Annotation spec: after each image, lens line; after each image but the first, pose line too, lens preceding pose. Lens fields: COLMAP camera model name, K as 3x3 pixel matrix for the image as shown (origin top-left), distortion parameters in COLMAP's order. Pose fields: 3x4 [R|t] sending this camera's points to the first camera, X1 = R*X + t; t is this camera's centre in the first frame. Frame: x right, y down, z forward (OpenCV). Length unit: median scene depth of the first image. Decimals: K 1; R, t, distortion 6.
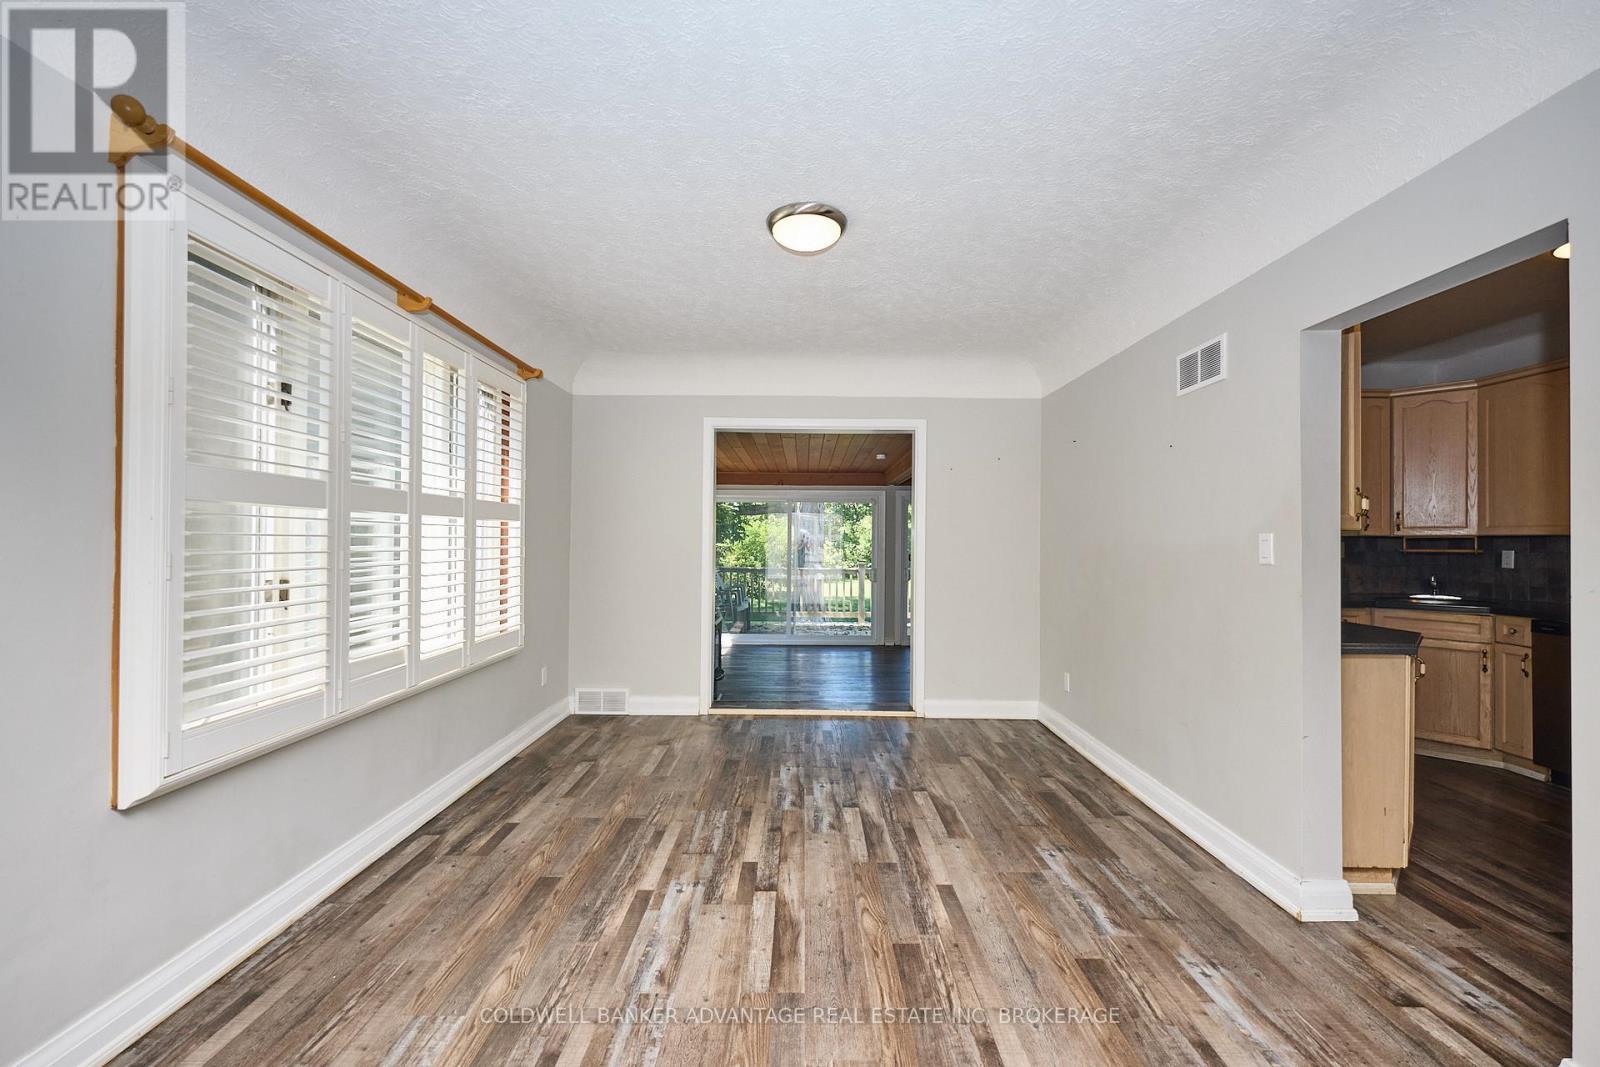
lens RADIAL K [[653.5, 0, 788.9], [0, 653.5, 537.7], [0, 0, 1]] dist [-0.001305, -0.000380]
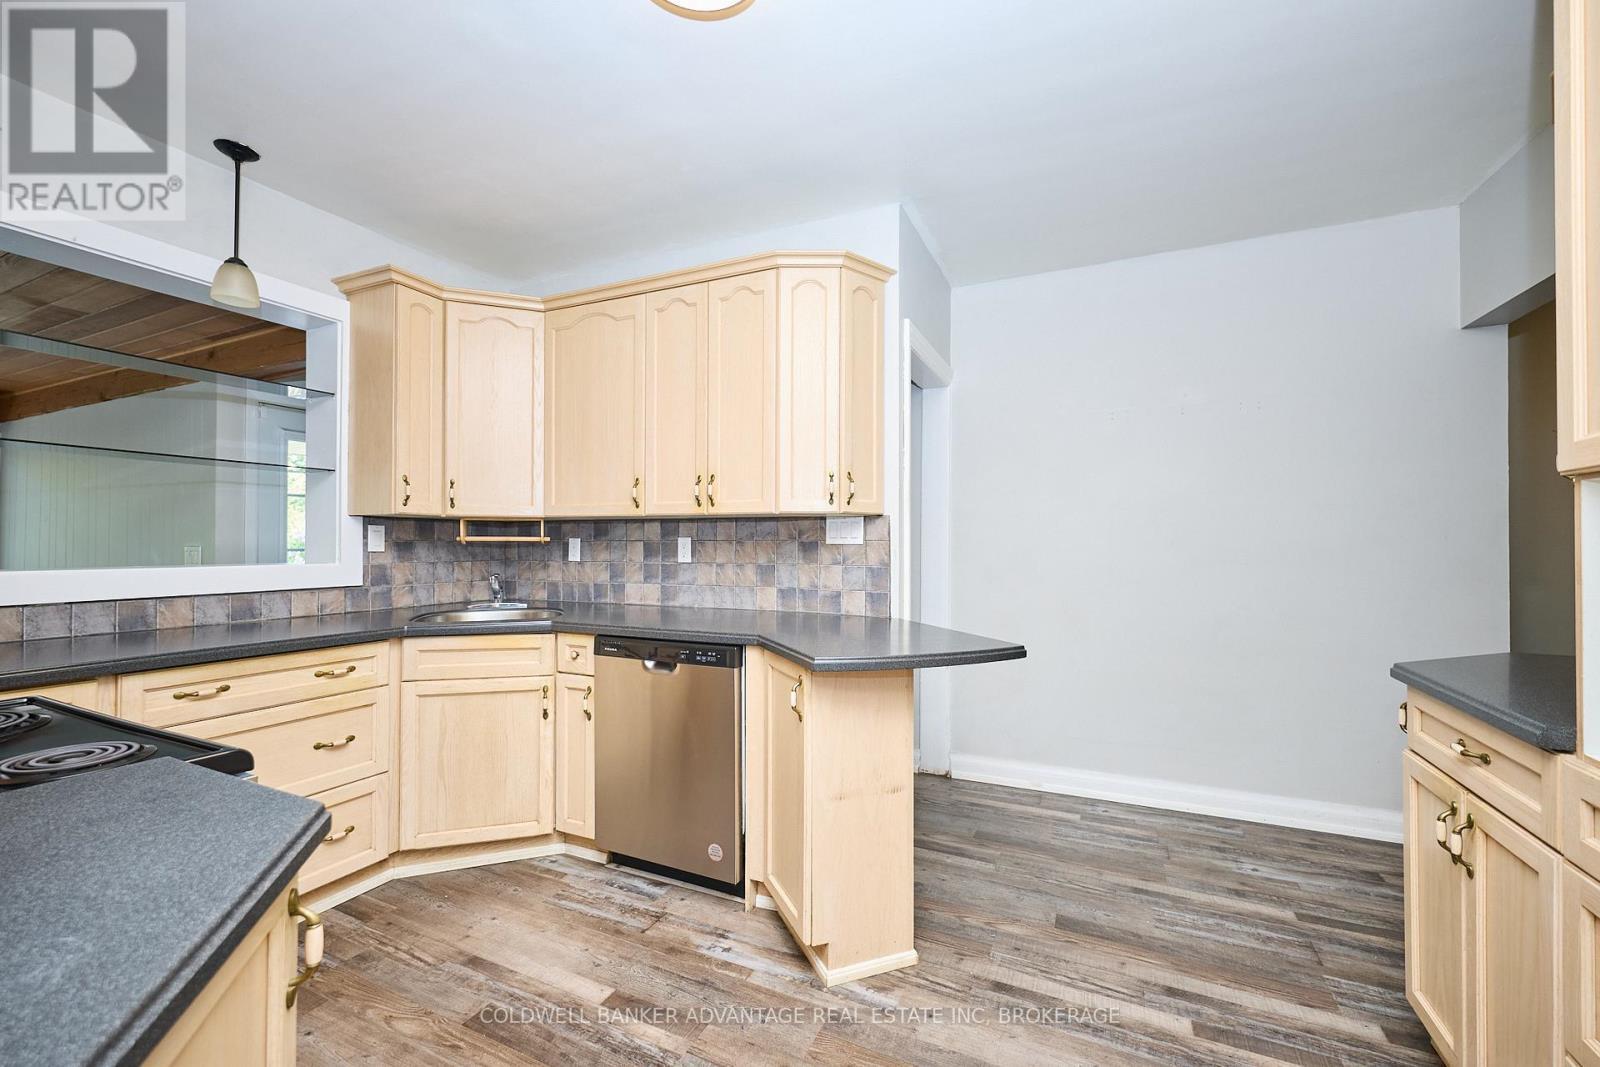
lens RADIAL K [[653.5, 0, 788.9], [0, 653.5, 537.7], [0, 0, 1]] dist [-0.001305, -0.000380]
pose [[0.423072, -0.000625, 0.906096, 0.528934], [-0.003111, 0.999993, 0.002142, 0.017602], [-0.906091, -0.003725, 0.423067, 0.459670]]
